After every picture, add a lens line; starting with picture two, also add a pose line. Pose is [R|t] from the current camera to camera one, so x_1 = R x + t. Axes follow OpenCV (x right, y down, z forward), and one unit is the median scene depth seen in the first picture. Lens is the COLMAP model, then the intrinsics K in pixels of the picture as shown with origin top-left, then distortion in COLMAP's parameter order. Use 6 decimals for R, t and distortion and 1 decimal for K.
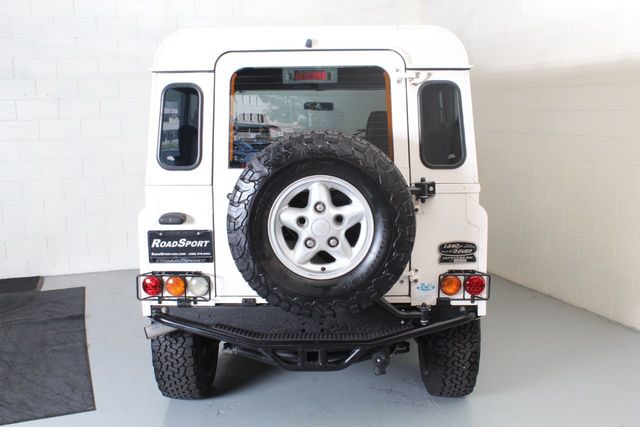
lens RADIAL K [[682.4, 0, 320.0], [0, 682.4, 213.5], [0, 0, 1]] dist [-0.096745, 0.002447]
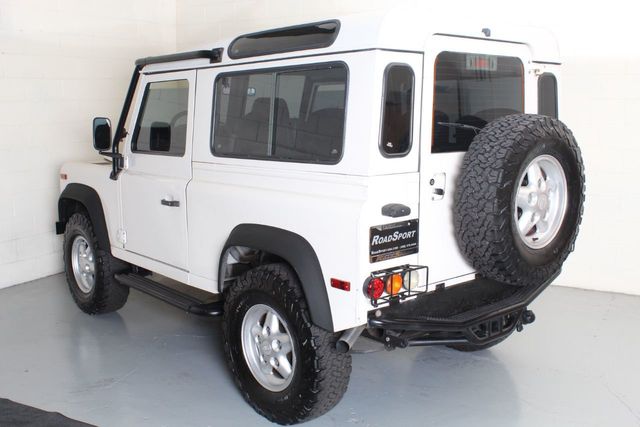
lens RADIAL K [[682.4, 0, 320.0], [0, 682.4, 213.5], [0, 0, 1]] dist [-0.096745, 0.002447]
pose [[0.749059, -0.097432, 0.655300, -0.886144], [0.094801, 0.994711, 0.039532, -0.033888], [-0.655686, 0.032511, 0.754334, 0.368088]]
